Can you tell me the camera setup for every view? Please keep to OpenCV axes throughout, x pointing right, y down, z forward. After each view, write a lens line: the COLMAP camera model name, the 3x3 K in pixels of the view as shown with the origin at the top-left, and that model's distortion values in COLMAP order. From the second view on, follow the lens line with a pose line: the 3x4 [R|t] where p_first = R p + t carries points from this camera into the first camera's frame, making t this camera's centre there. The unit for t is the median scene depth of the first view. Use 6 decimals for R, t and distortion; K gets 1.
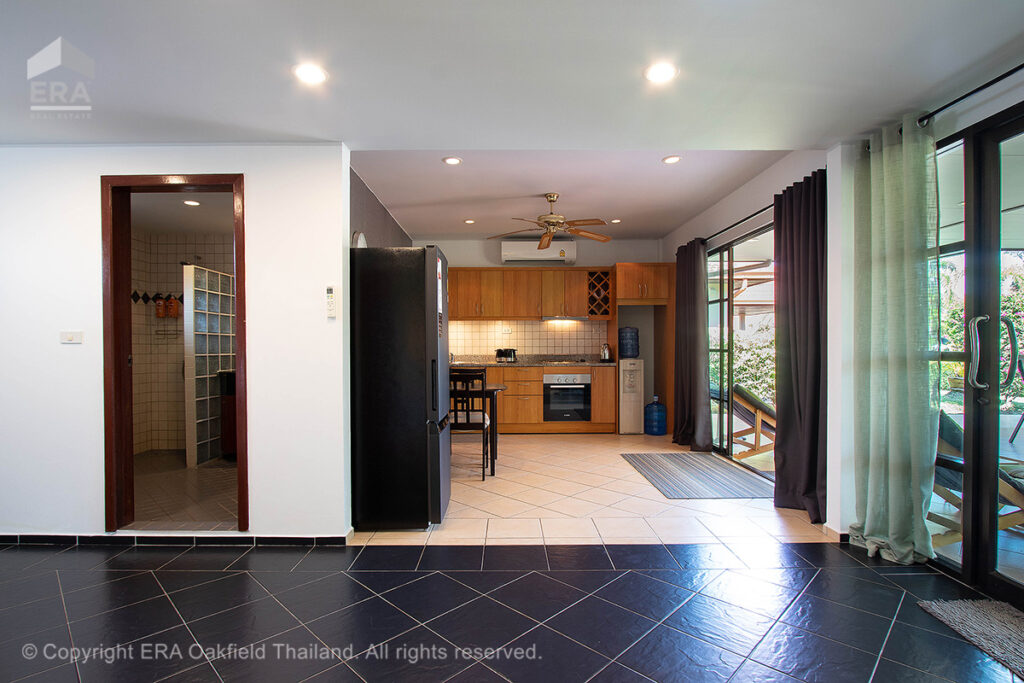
lens RADIAL K [[513.9, 0, 505.1], [0, 513.9, 347.5], [0, 0, 1]] dist [0.000065, 0.000327]
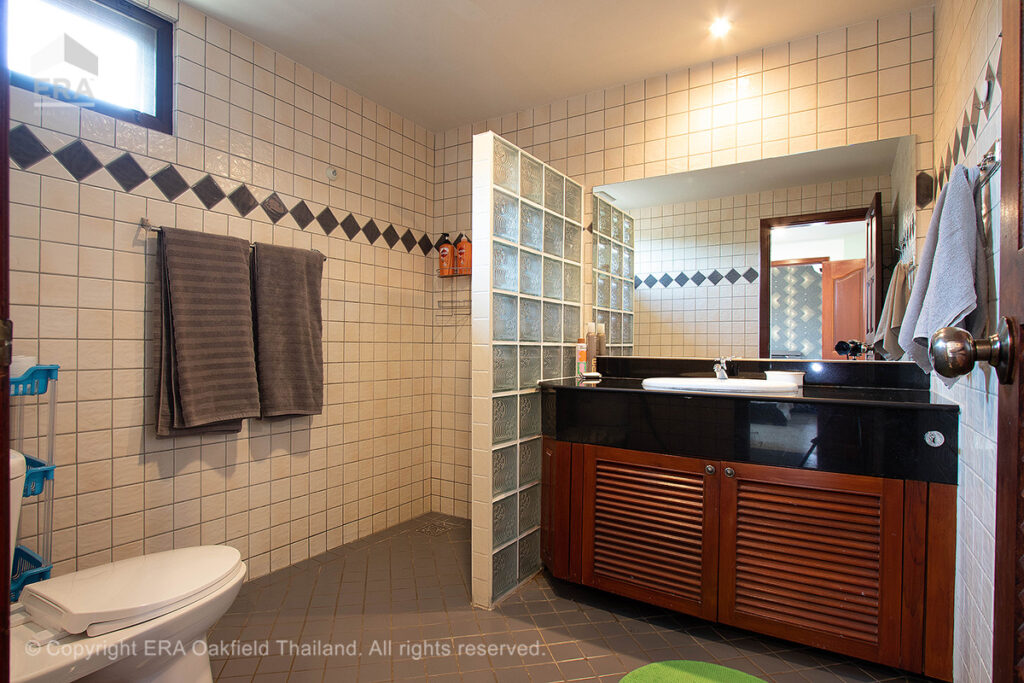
lens RADIAL K [[513.9, 0, 513.1], [0, 513.9, 345.4], [0, 0, 1]] dist [0.000065, 0.000327]
pose [[0.858737, 0.011340, -0.512292, -0.340344], [-0.015355, 0.999876, -0.003605, 0.016737], [0.512187, 0.010962, 0.858804, 0.591035]]
